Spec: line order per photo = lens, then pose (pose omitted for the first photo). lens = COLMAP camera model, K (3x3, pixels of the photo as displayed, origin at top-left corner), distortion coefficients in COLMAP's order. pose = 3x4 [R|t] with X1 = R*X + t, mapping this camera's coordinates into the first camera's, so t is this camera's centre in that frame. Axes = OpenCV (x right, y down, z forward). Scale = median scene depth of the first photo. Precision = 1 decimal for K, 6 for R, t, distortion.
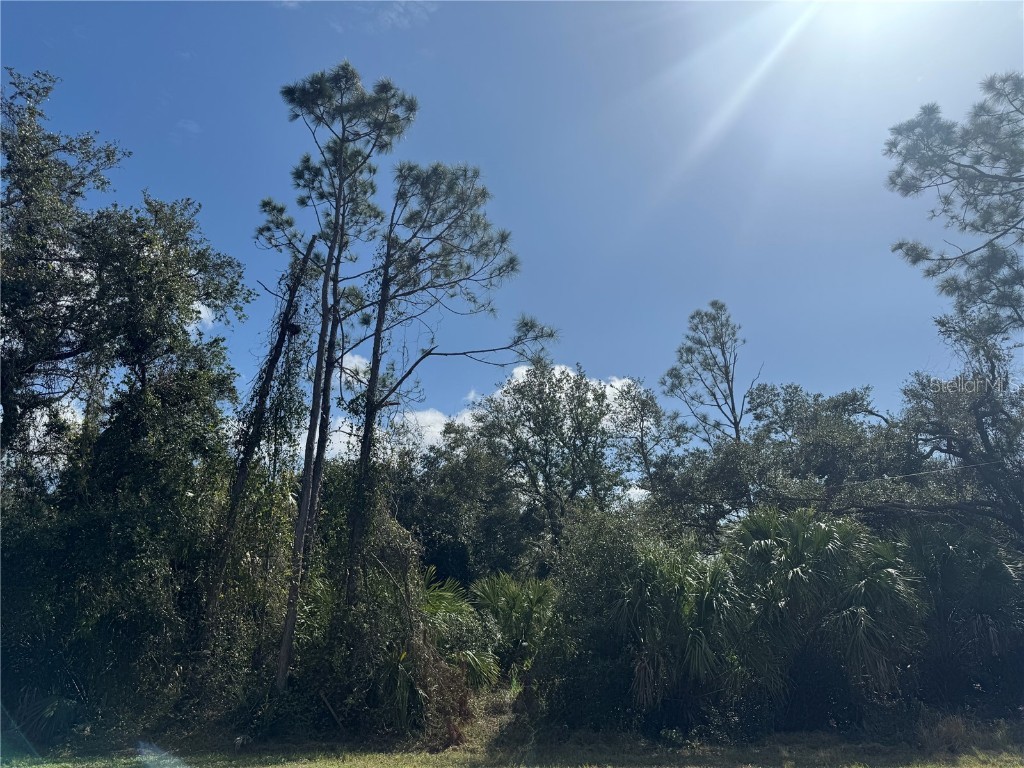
lens RADIAL K [[708.3, 0, 514.7], [0, 708.3, 390.4], [0, 0, 1]] dist [0.082764, -0.111755]
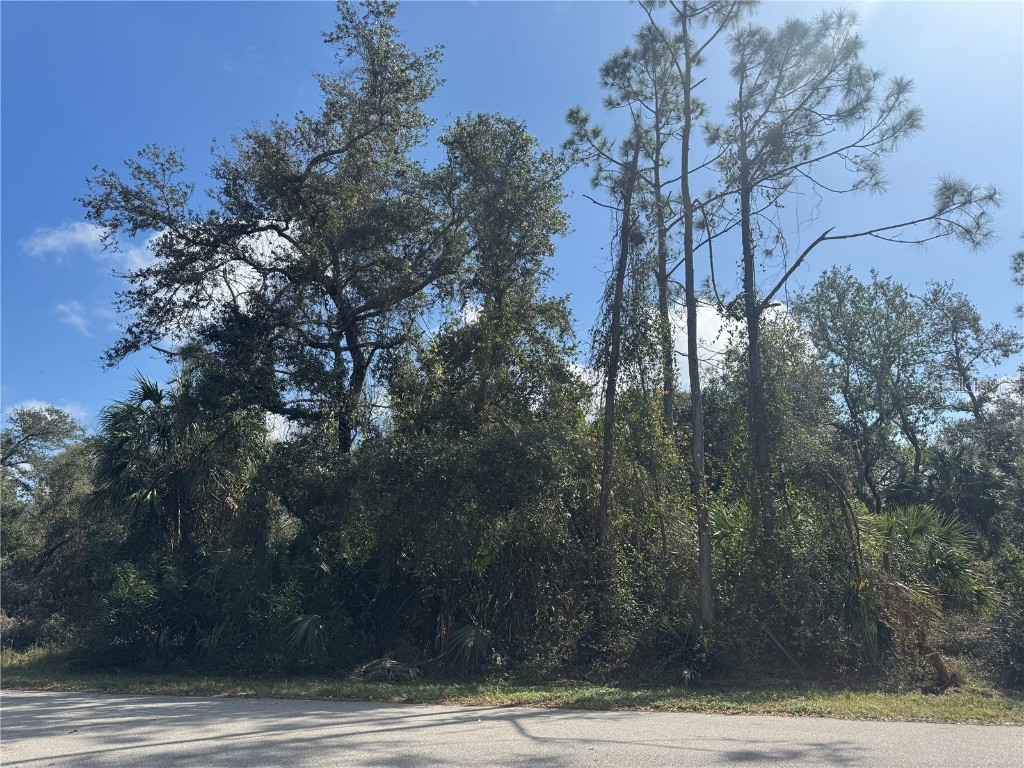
lens RADIAL K [[708.3, 0, 514.7], [0, 708.3, 390.4], [0, 0, 1]] dist [0.082764, -0.111755]
pose [[0.971403, -0.072138, -0.226215, -0.866450], [0.084953, 0.995256, 0.047421, 0.162831], [0.221721, -0.065282, 0.972922, 0.245477]]
